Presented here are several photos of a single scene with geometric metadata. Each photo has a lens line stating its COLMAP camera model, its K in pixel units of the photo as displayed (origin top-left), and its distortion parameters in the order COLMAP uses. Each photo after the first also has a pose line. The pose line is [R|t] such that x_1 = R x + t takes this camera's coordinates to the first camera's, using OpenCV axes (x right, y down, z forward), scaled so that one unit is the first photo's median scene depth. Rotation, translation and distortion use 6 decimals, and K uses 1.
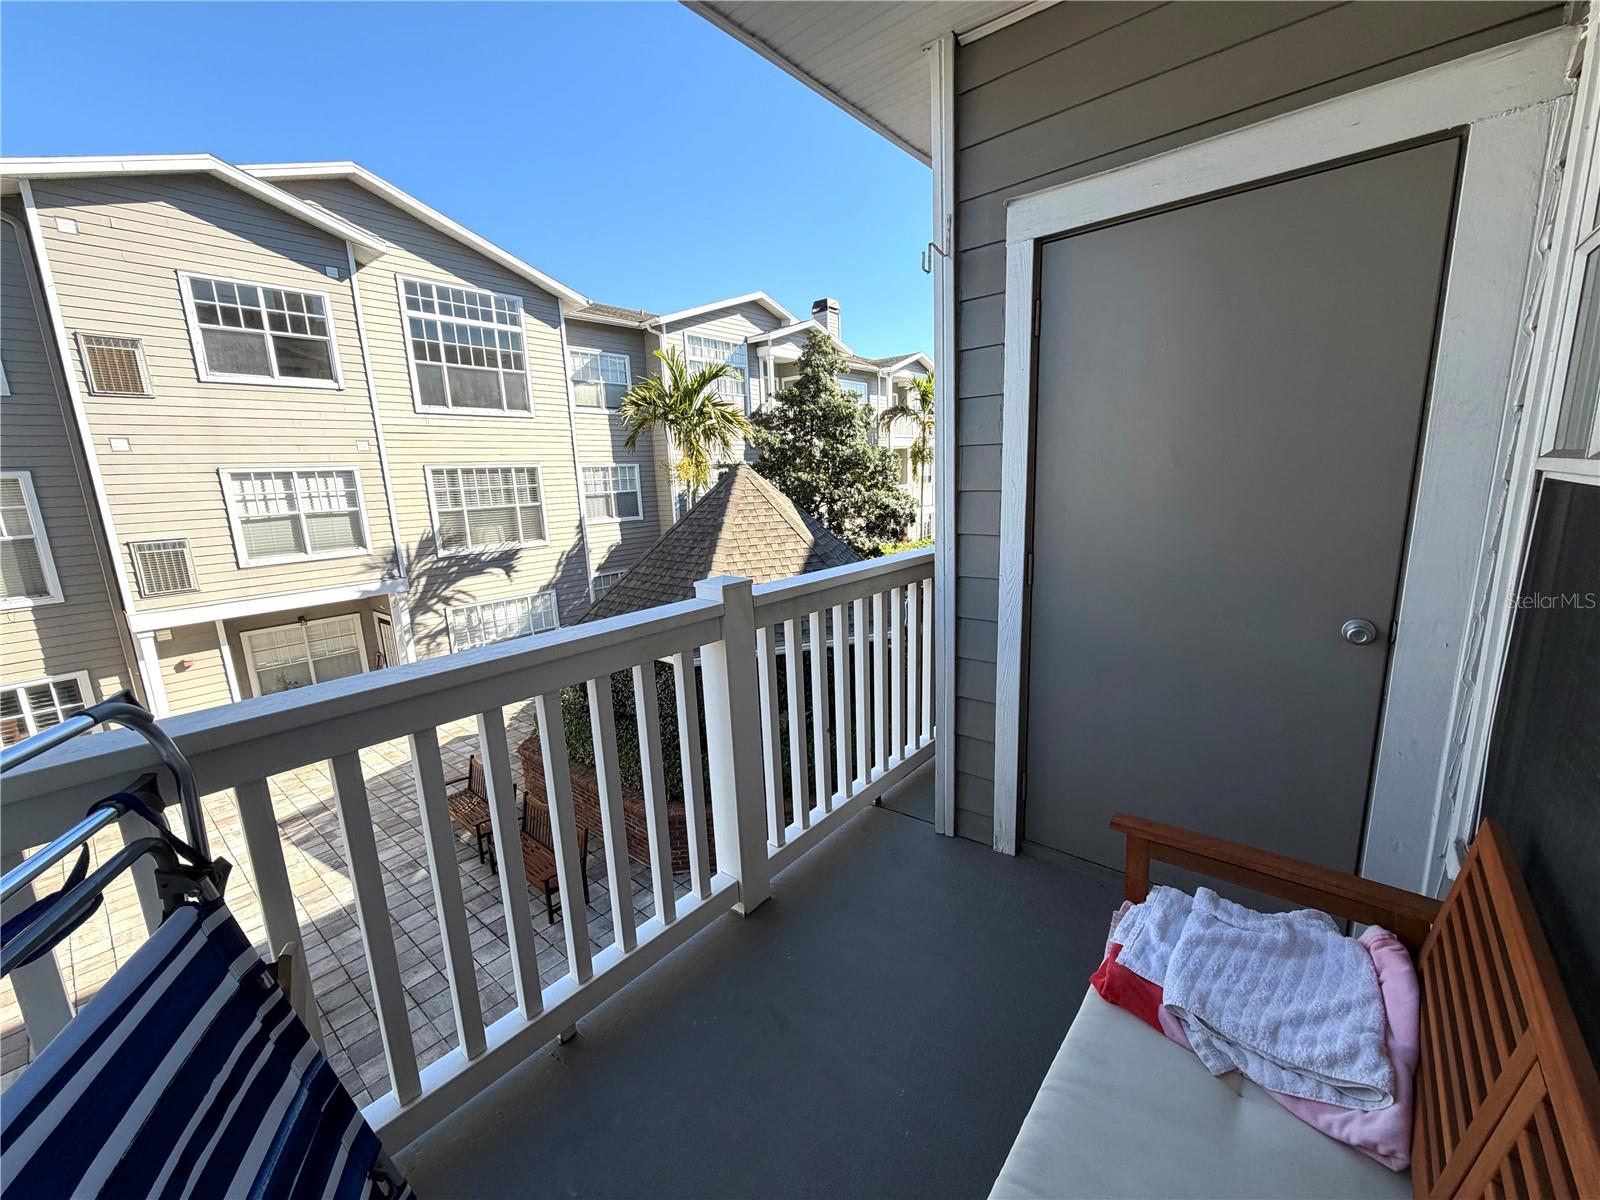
lens RADIAL K [[640.4, 0, 807.6], [0, 640.4, 601.7], [0, 0, 1]] dist [-0.002039, 0.000685]
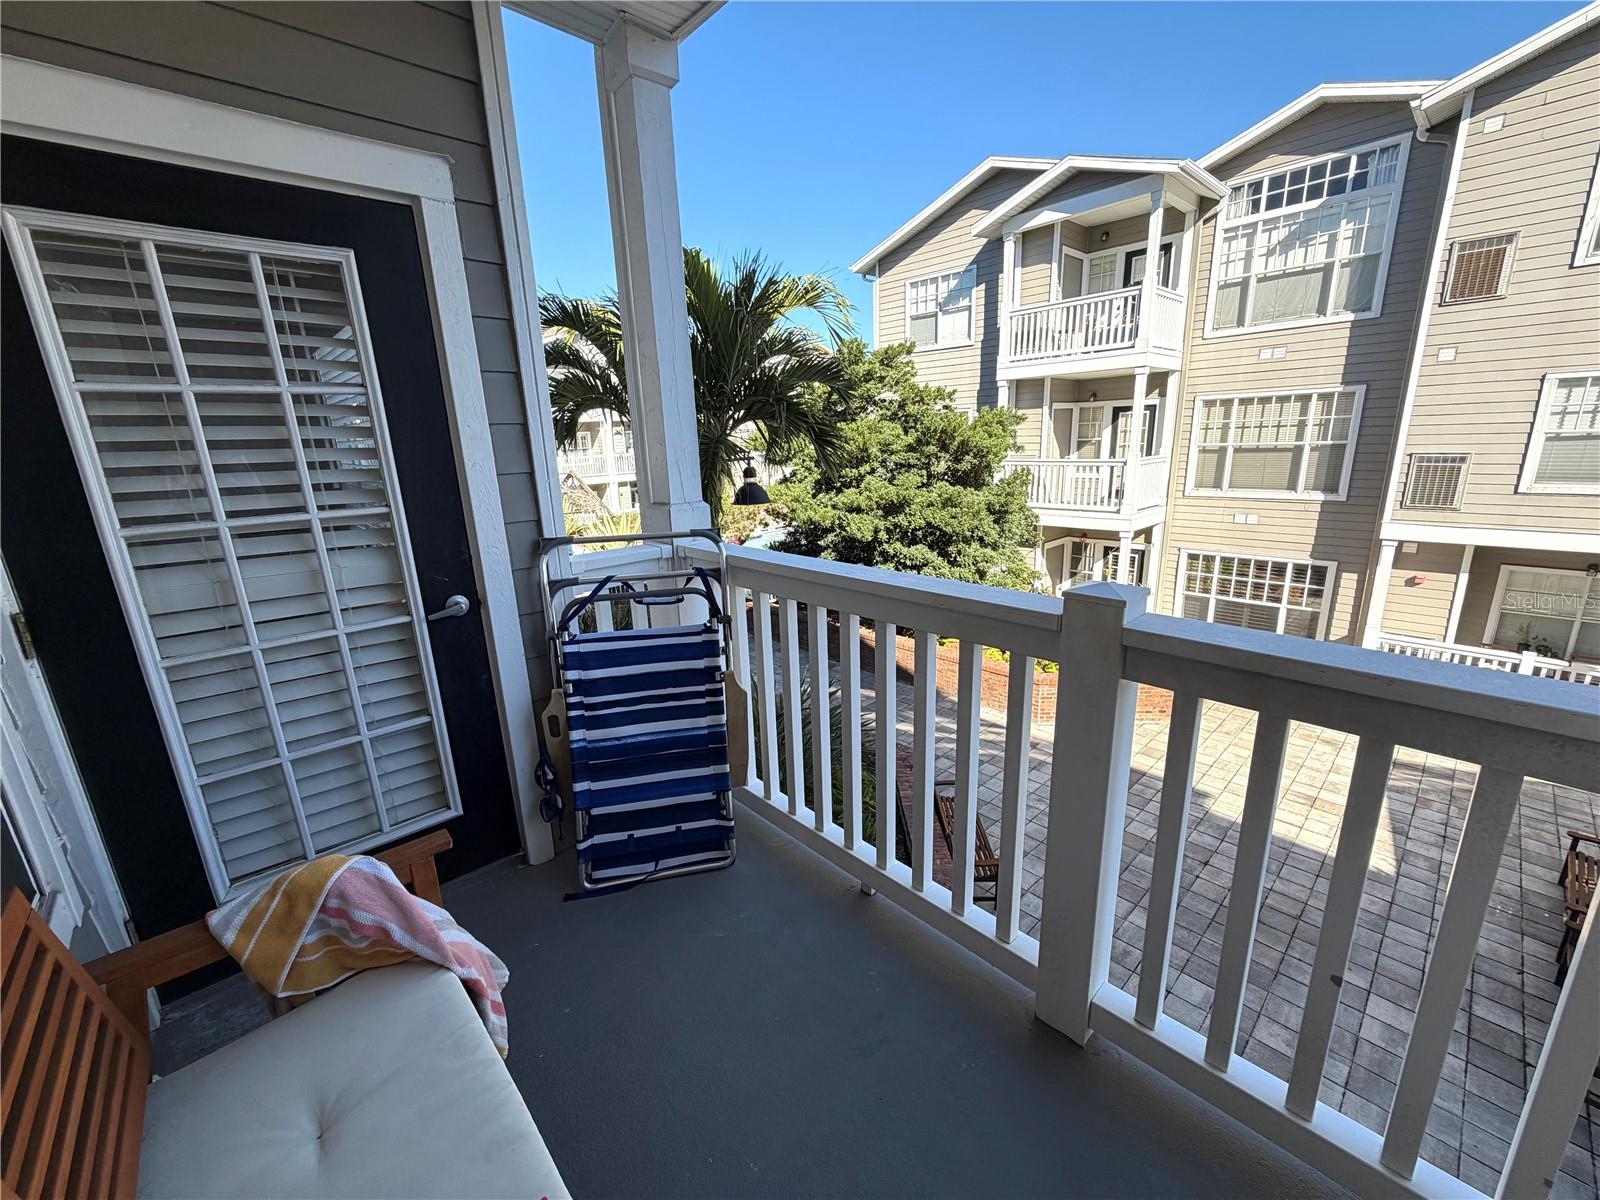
lens RADIAL K [[640.4, 0, 808.8], [0, 640.4, 604.5], [0, 0, 1]] dist [-0.002039, 0.000685]
pose [[-0.131078, 0.297162, -0.945787, 0.119973], [-0.154955, 0.936151, 0.315610, -0.038772], [0.979187, 0.187924, -0.076662, 0.166351]]
